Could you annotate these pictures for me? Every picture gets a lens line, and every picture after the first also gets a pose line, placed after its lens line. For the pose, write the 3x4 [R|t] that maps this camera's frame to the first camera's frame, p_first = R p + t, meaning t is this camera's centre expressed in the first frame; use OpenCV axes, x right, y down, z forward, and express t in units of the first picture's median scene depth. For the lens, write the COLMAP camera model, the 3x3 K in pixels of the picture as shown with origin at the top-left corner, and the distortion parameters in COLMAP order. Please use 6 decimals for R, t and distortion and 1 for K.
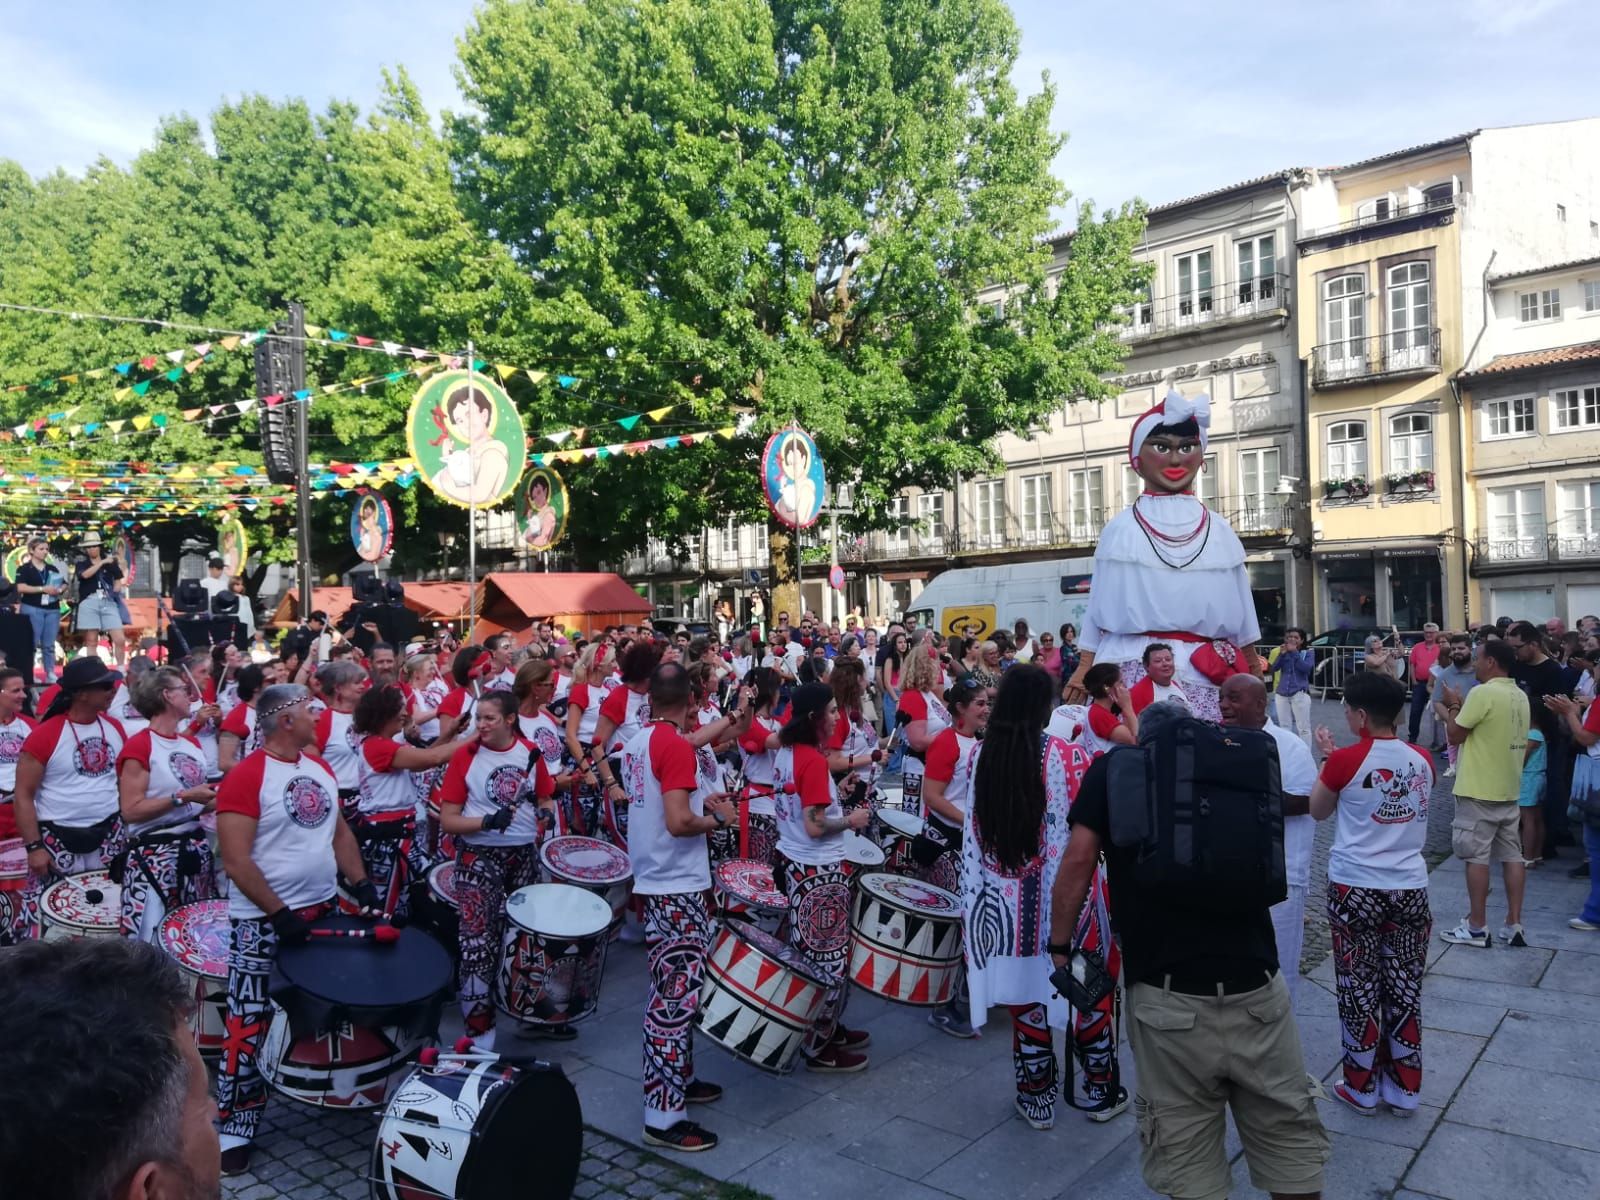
lens RADIAL K [[1208.9, 0, 800.0], [0, 1208.9, 600.0], [0, 0, 1]] dist [0.036027, -0.050854]
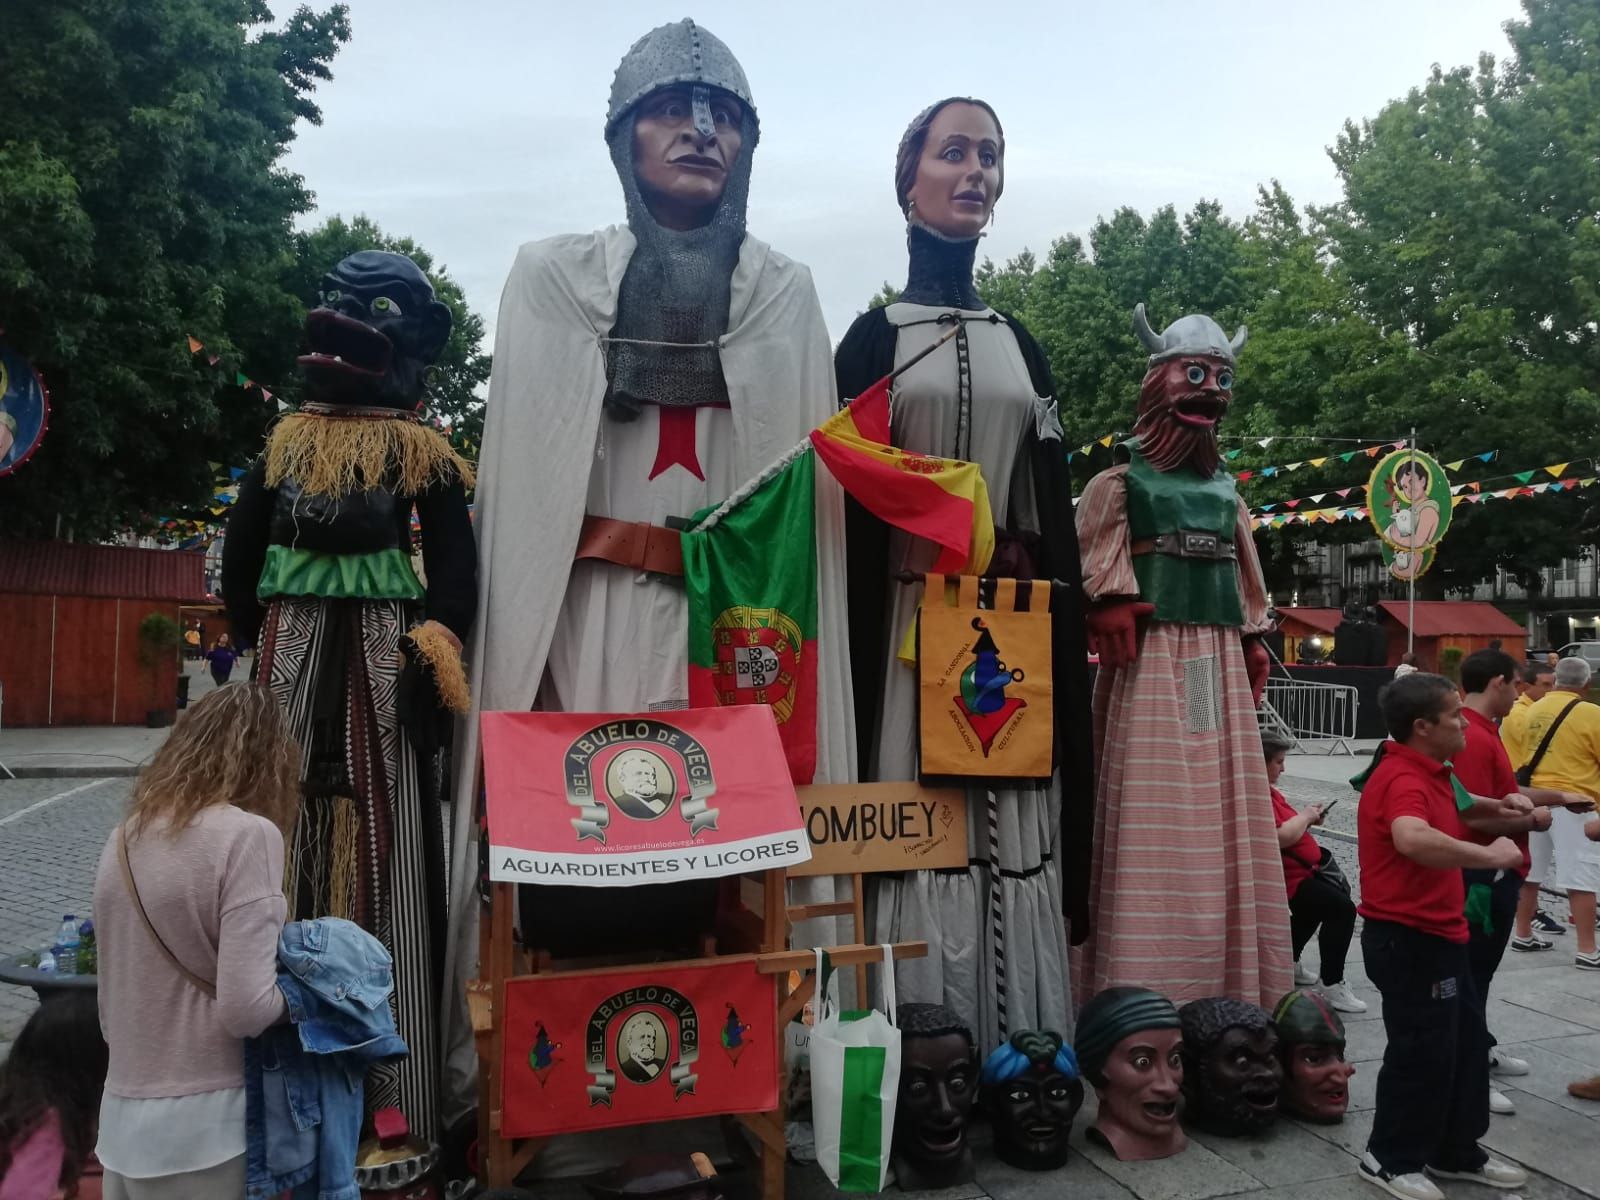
lens RADIAL K [[1208.9, 0, 800.0], [0, 1208.9, 600.0], [0, 0, 1]] dist [0.036027, -0.050854]
pose [[0.838304, 0.008565, -0.545136, -0.103439], [-0.015878, 0.999836, -0.008708, 0.000134], [0.544972, 0.015955, 0.838302, -0.484767]]
